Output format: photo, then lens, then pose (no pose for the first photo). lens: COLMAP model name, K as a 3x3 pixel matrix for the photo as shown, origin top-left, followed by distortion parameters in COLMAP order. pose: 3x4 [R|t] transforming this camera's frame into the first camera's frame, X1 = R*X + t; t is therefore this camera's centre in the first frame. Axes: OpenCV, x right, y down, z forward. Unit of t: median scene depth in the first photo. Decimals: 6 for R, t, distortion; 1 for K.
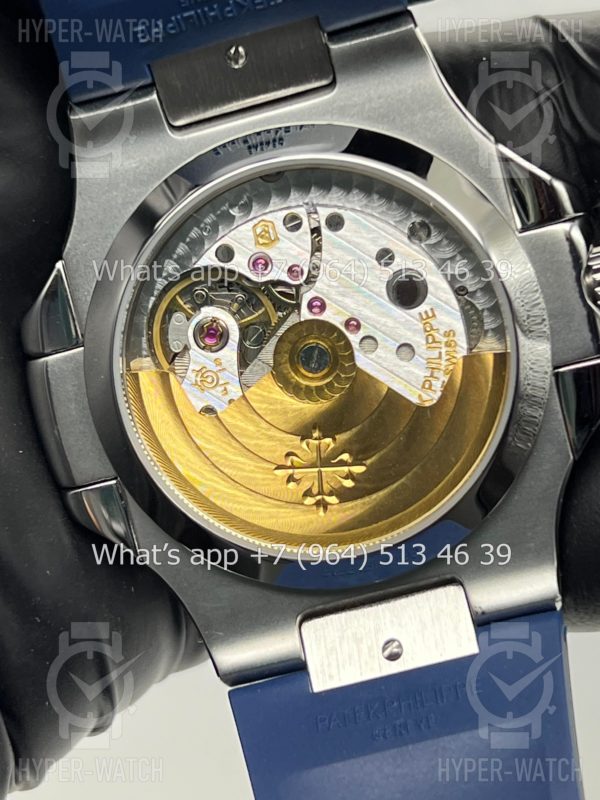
lens RADIAL K [[1885.4, 0, 301.2], [0, 1885.4, 397.5], [0, 0, 1]] dist [0.239799, 0.000000]
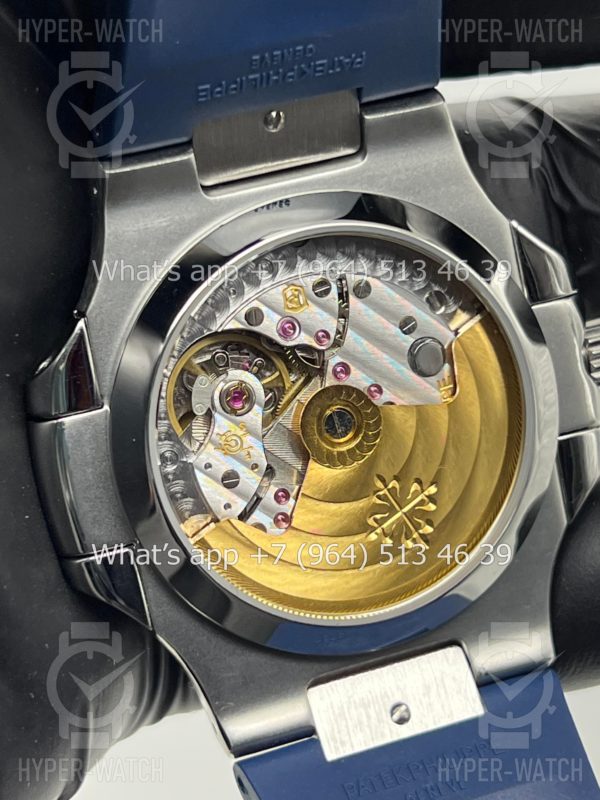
lens RADIAL K [[1885.4, 0, 299.8], [0, 1885.4, 402.8], [0, 0, 1]] dist [0.239799, 0.000000]
pose [[0.946395, 0.016865, 0.322572, -0.335043], [-0.004255, 0.999200, -0.039759, 0.008297], [-0.322985, 0.036255, 0.945710, 0.056198]]
